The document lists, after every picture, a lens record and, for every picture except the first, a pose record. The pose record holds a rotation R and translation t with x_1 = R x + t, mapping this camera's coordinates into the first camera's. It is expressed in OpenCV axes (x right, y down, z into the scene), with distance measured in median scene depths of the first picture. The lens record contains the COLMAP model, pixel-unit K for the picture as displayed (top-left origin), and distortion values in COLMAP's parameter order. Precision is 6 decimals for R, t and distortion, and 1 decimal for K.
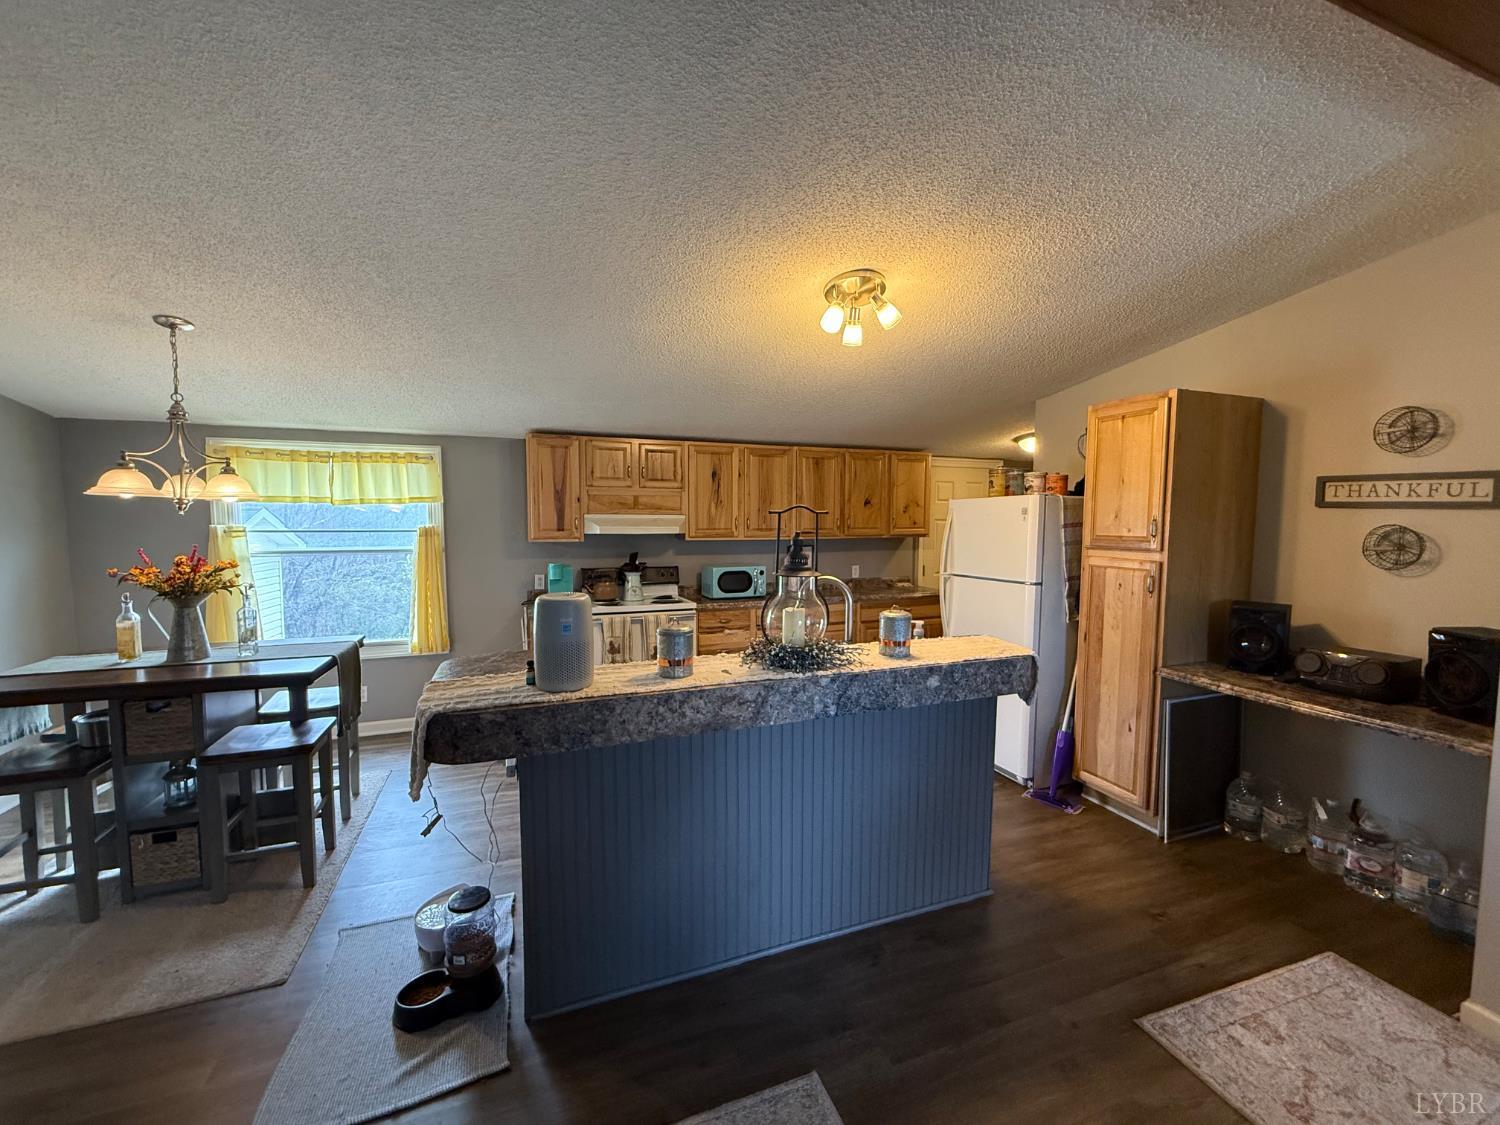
lens RADIAL K [[597.2, 0, 750.0], [0, 597.2, 562.5], [0, 0, 1]] dist [0.000748, 0.000004]
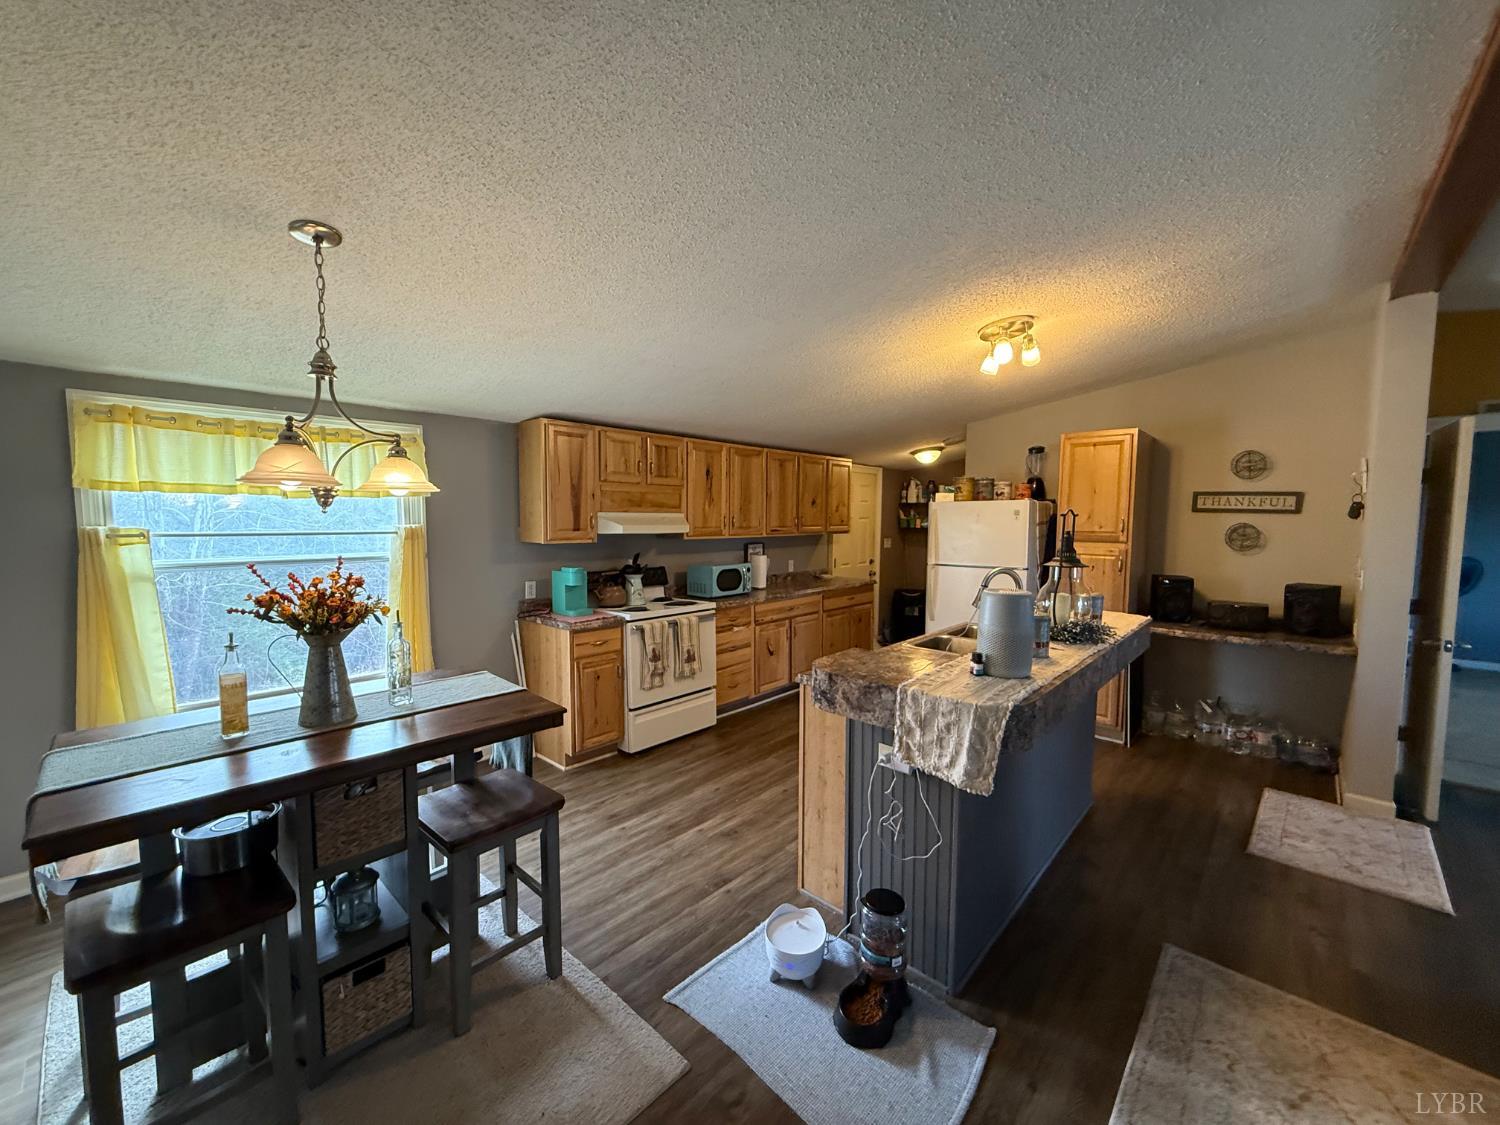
lens RADIAL K [[597.2, 0, 750.0], [0, 597.2, 562.5], [0, 0, 1]] dist [0.000748, 0.000004]
pose [[0.890760, -0.032182, 0.453333, -0.497998], [0.029540, 0.999480, 0.012909, -0.009903], [-0.453513, 0.001893, 0.891248, 0.095533]]
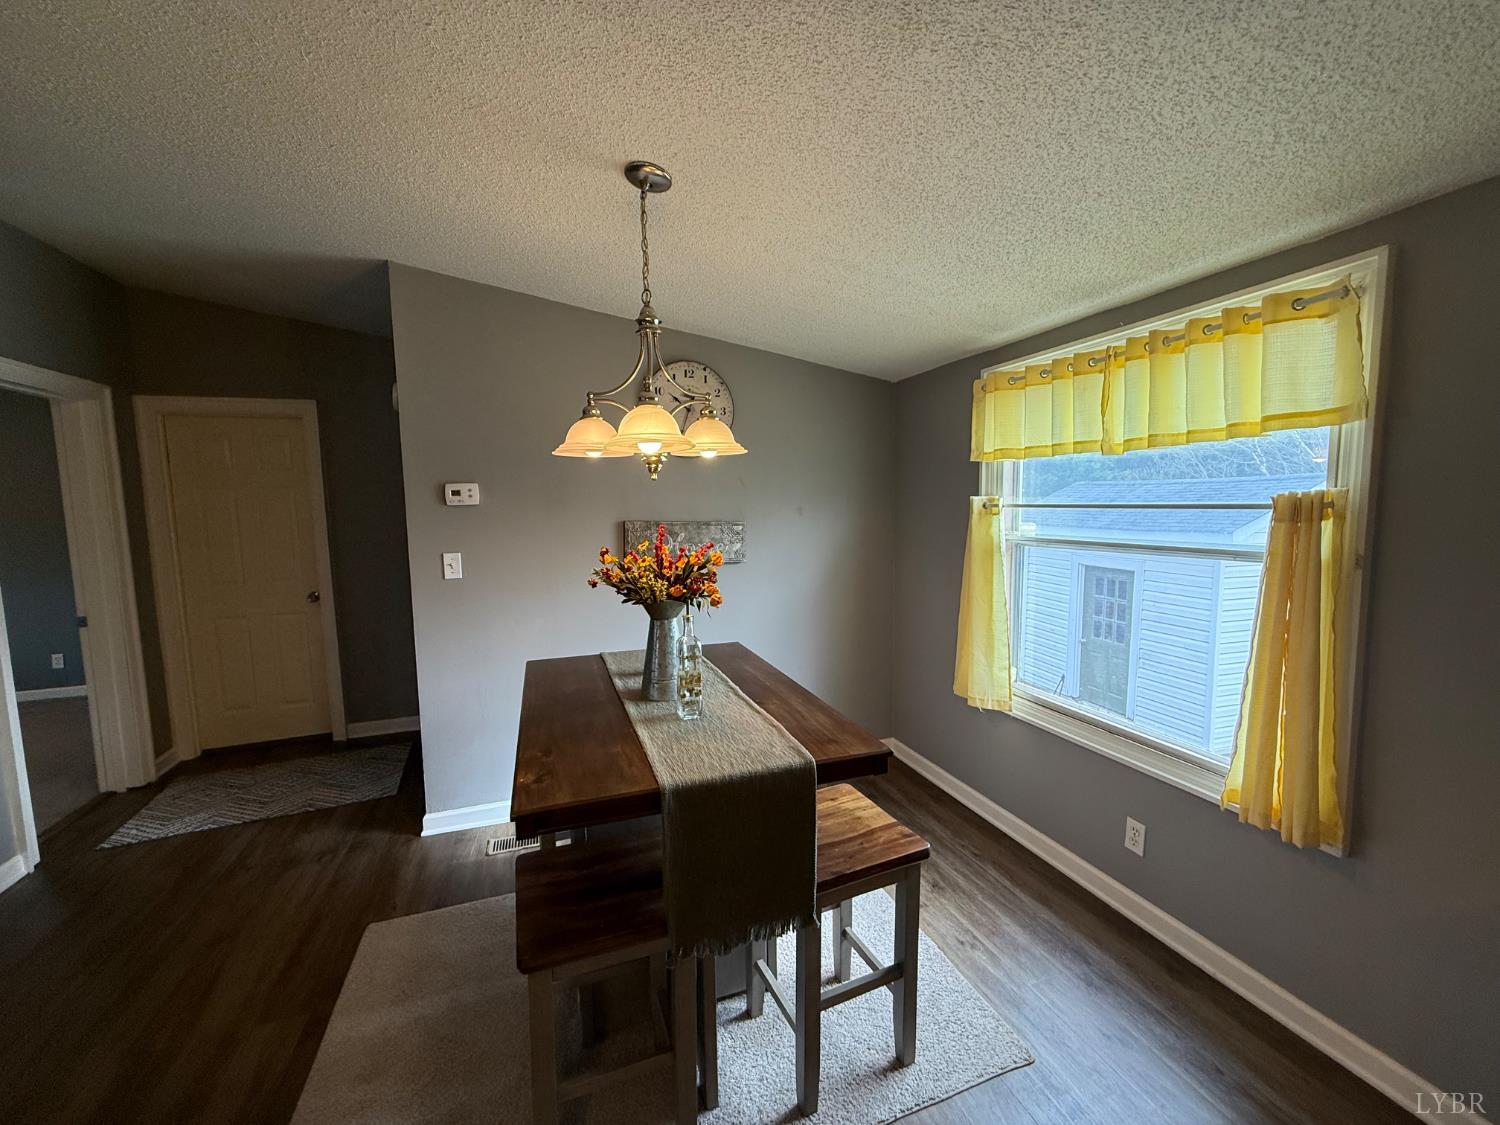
lens RADIAL K [[597.2, 0, 750.0], [0, 597.2, 562.5], [0, 0, 1]] dist [0.000748, 0.000004]
pose [[-0.013696, 0.099528, -0.994941, -0.173771], [-0.055358, 0.993432, 0.100139, -0.037045], [0.998373, 0.056449, -0.008096, 0.671329]]
